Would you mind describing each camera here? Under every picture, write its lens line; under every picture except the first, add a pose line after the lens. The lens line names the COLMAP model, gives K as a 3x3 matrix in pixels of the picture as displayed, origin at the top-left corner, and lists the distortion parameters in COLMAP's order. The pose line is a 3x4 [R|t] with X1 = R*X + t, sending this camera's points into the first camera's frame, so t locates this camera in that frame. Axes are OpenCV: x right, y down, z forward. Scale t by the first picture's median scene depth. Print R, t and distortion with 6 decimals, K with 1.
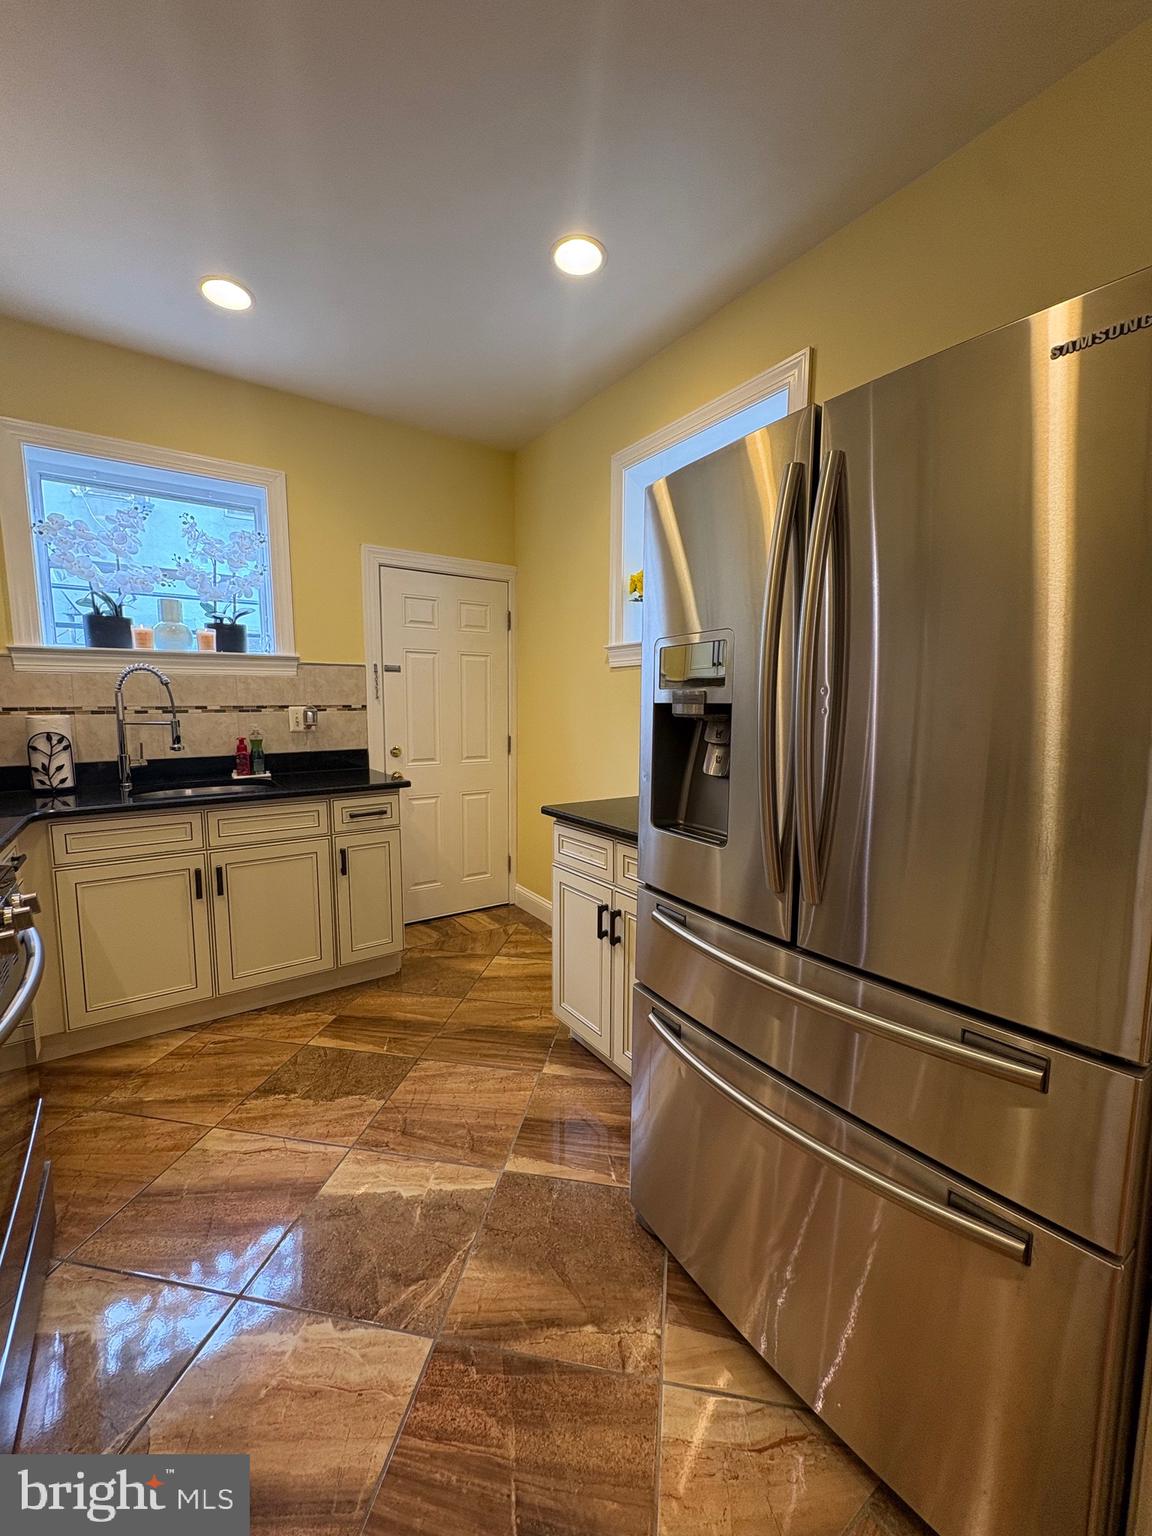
lens RADIAL K [[610.9, 0, 577.0], [0, 610.9, 767.4], [0, 0, 1]] dist [0.001438, -0.000072]
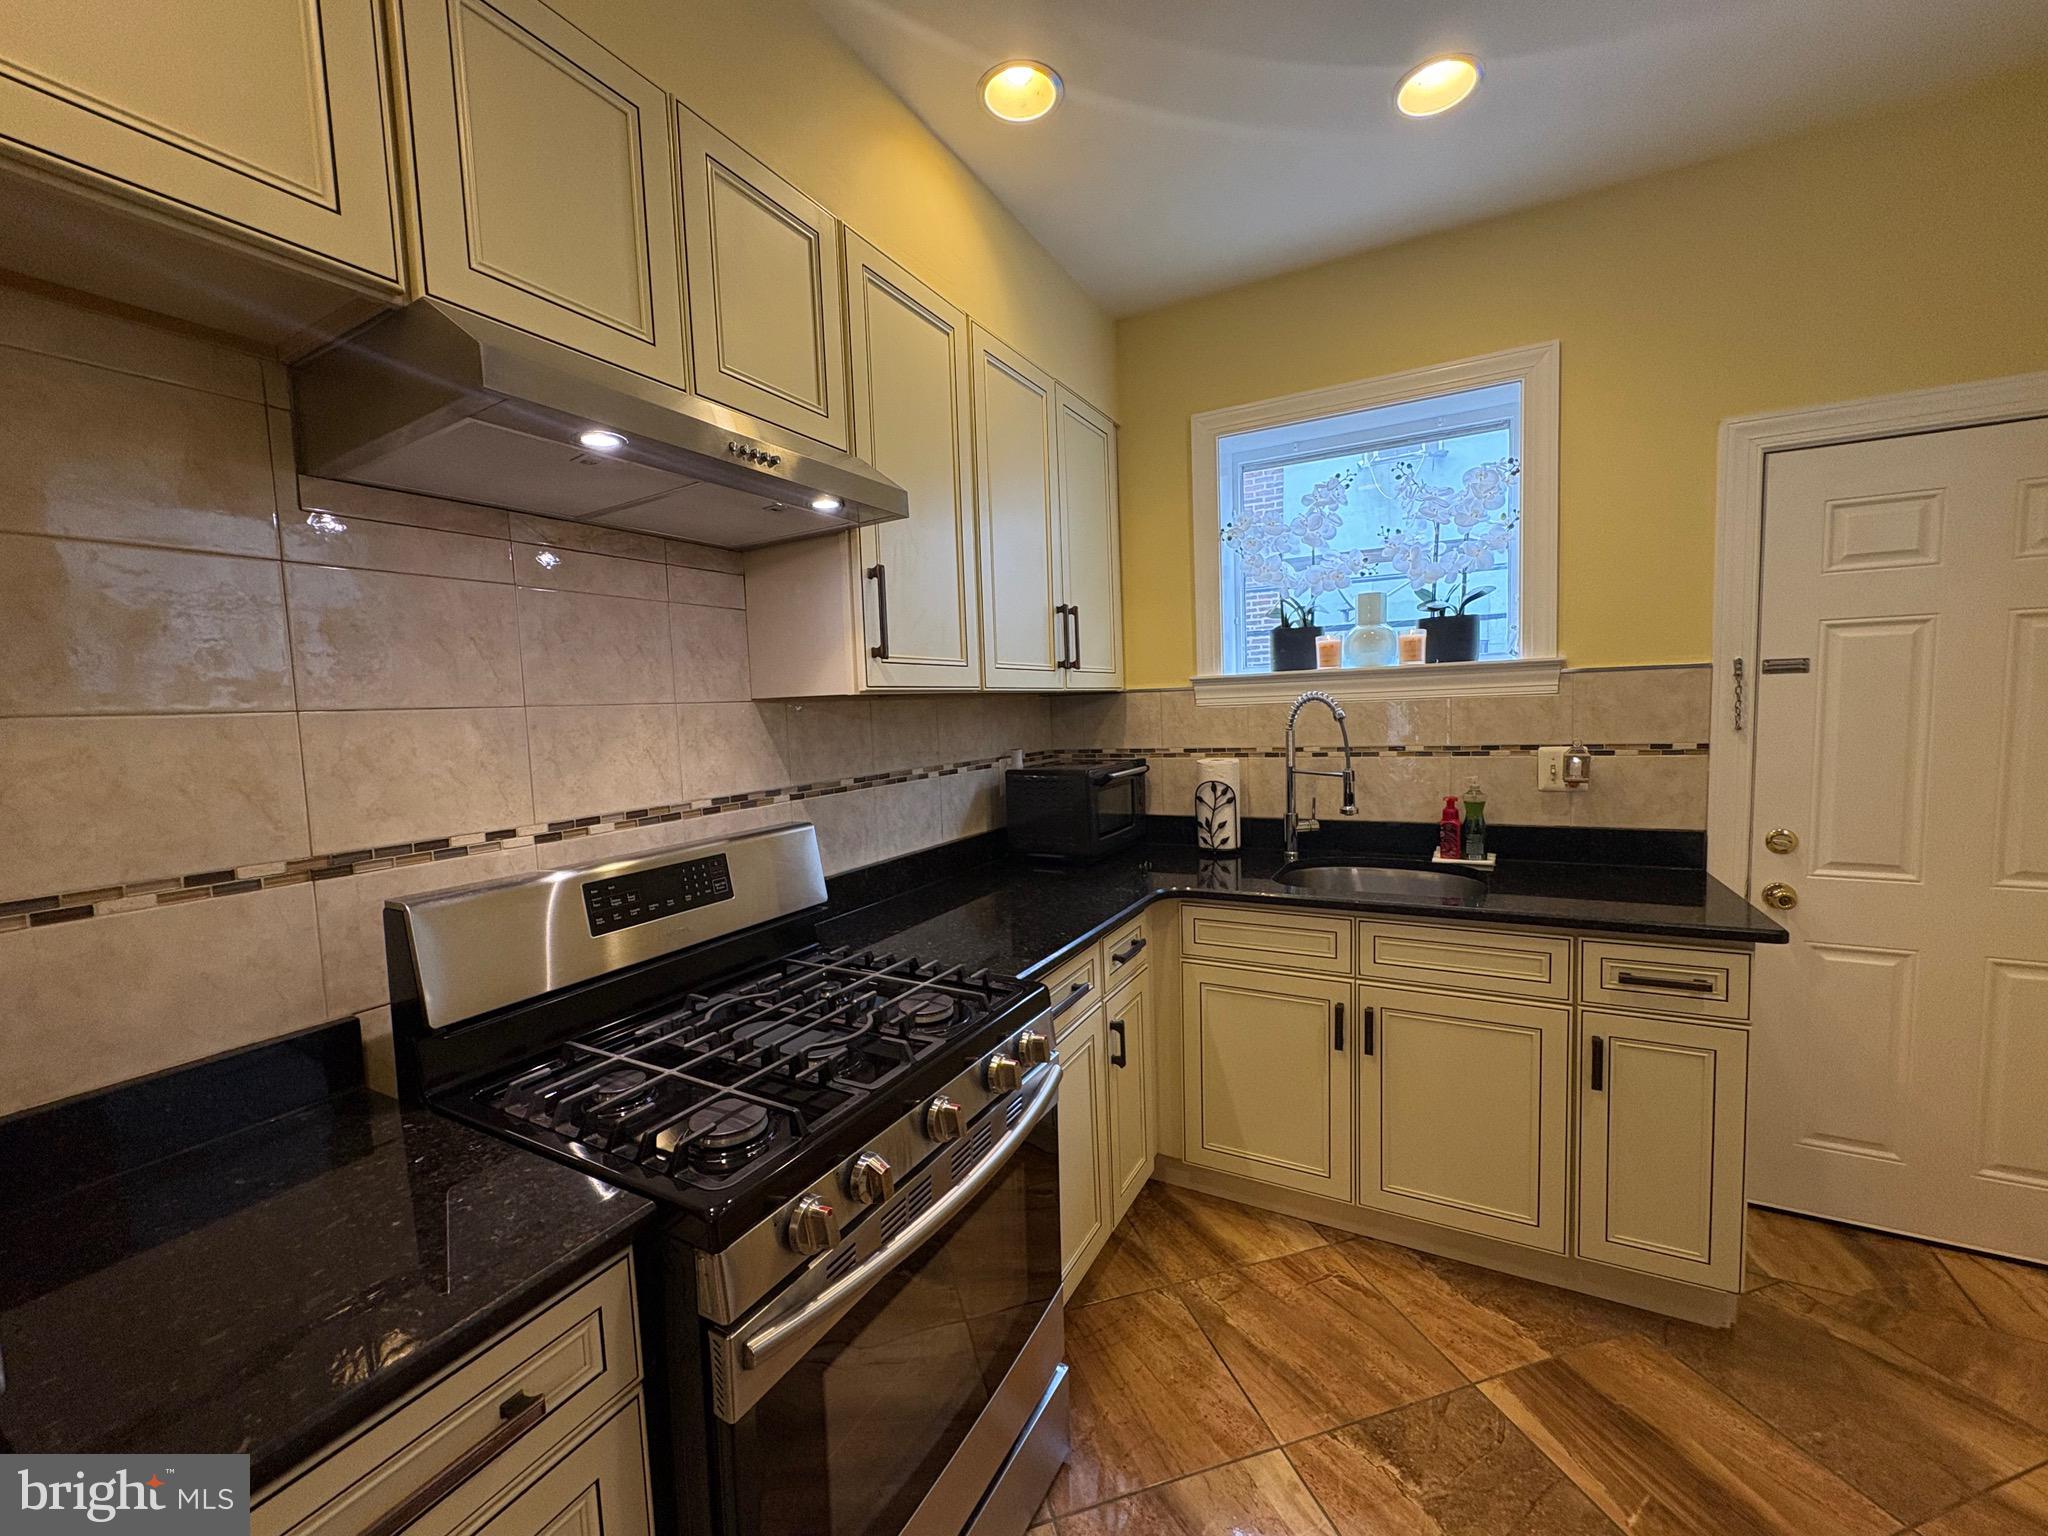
lens RADIAL K [[814.5, 0, 1021.9], [0, 814.5, 768.4], [0, 0, 1]] dist [0.001438, -0.000072]
pose [[0.444659, 0.051023, -0.894246, 0.000755], [-0.062960, 0.997687, 0.025619, -0.078933], [0.893485, 0.044911, 0.446843, 0.254456]]
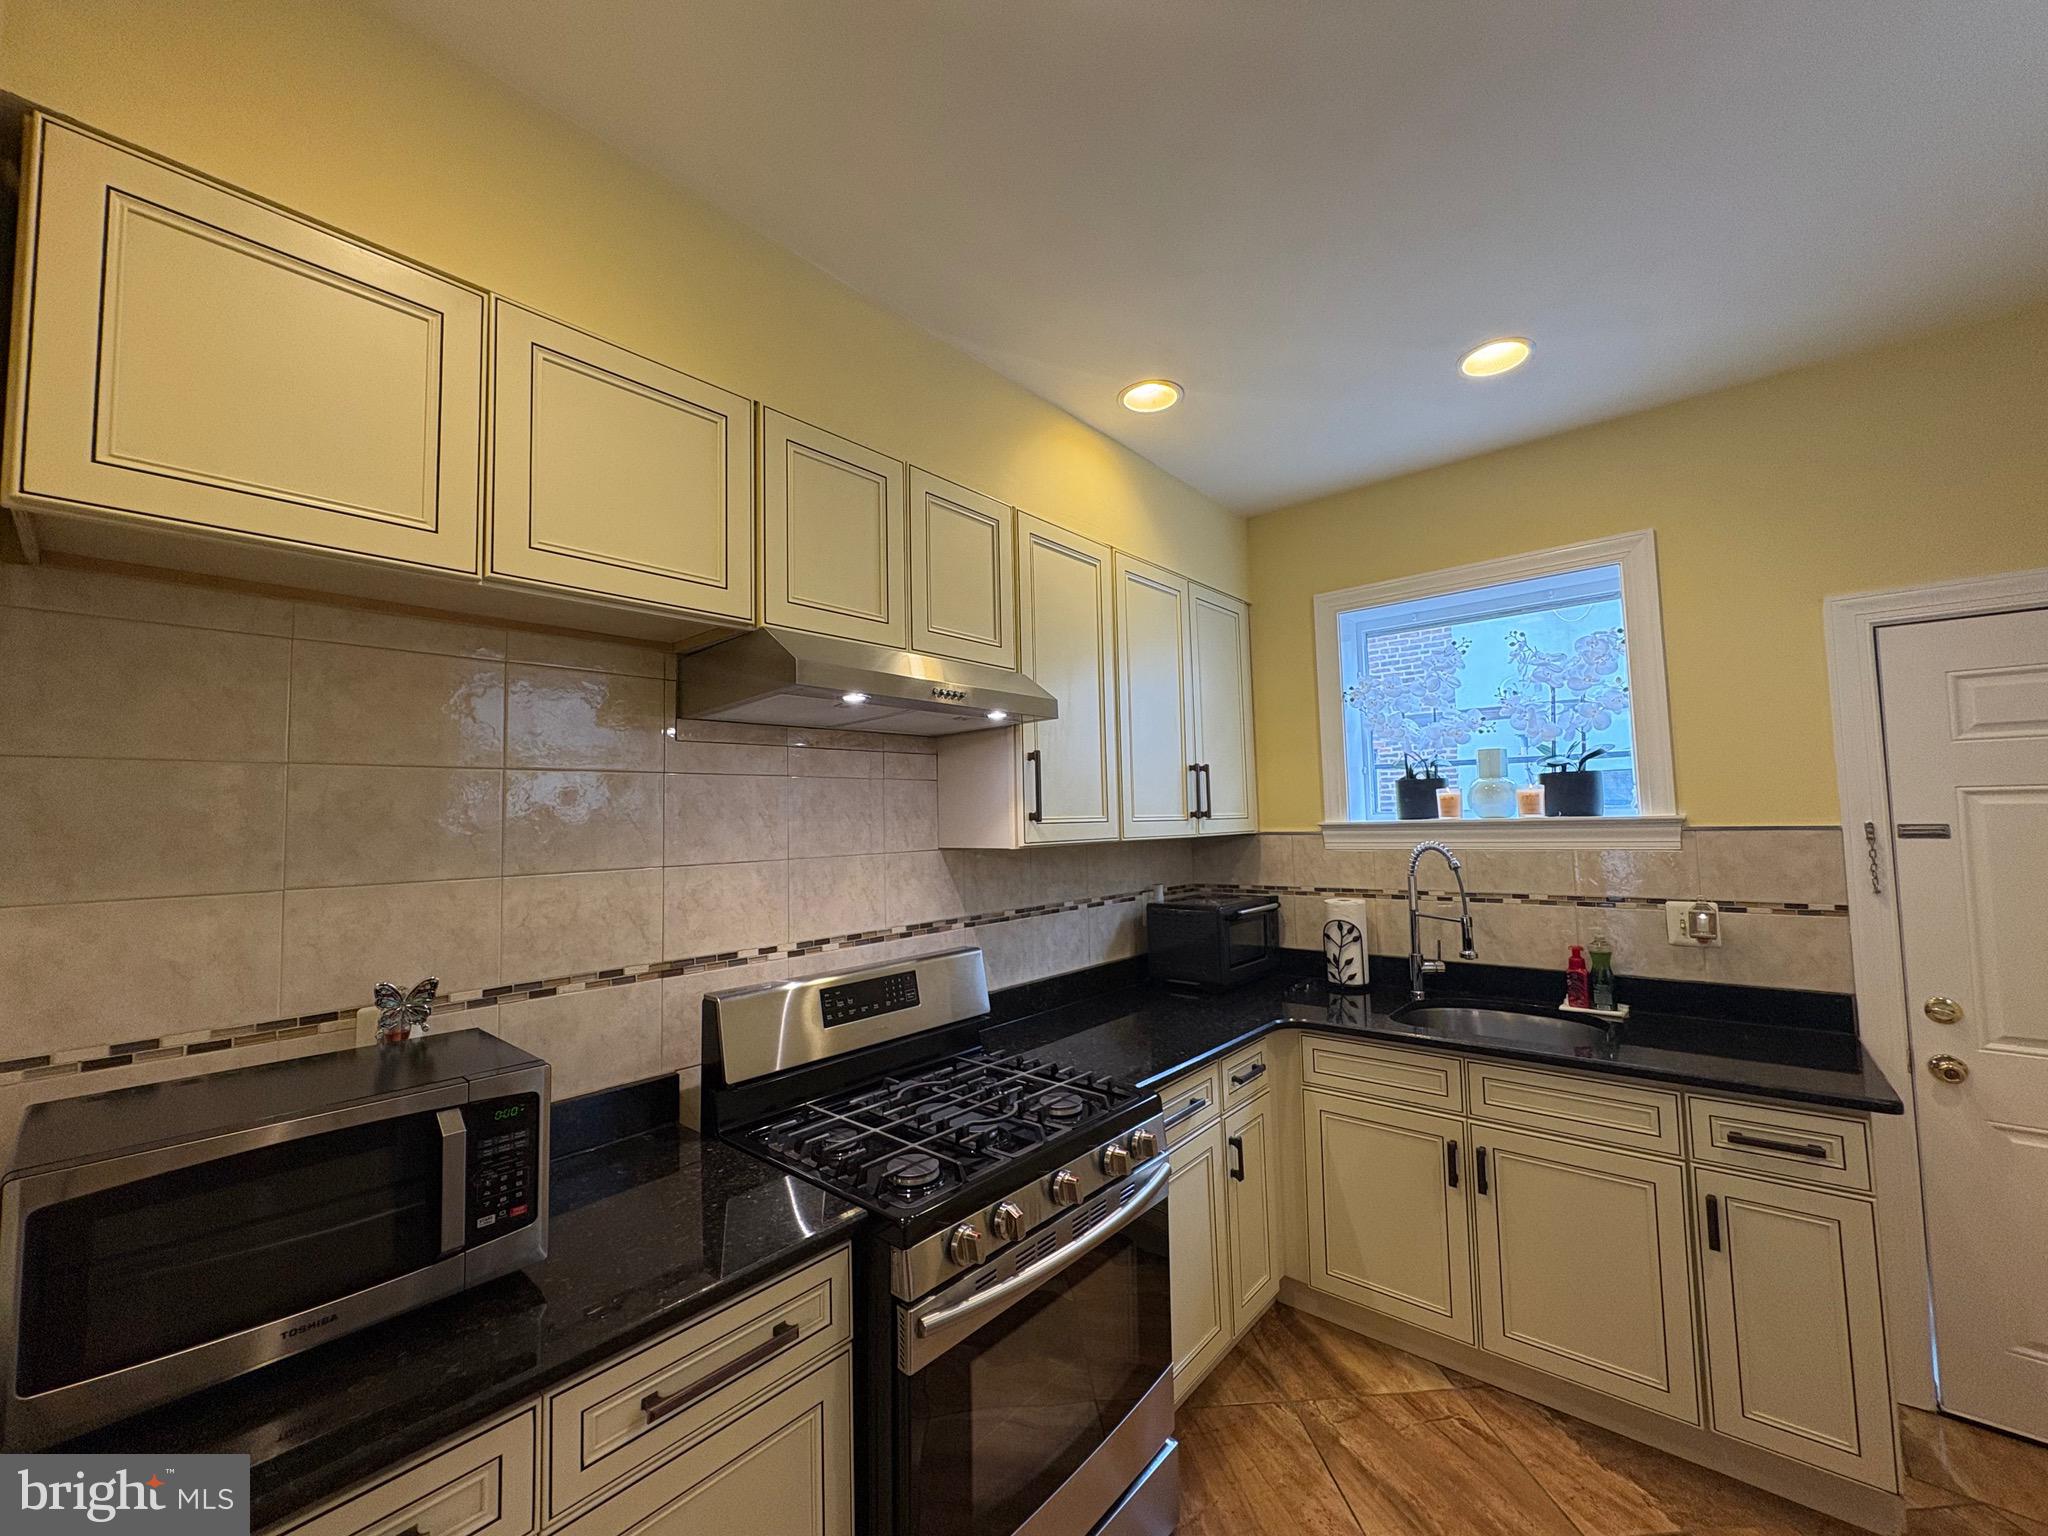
lens RADIAL K [[814.5, 0, 1021.9], [0, 814.5, 768.3], [0, 0, 1]] dist [0.001438, -0.000072]
pose [[0.246989, -0.070013, -0.966486, 0.173629], [-0.084415, 0.992040, -0.093436, -0.116440], [0.965334, 0.104664, 0.239113, 0.220850]]
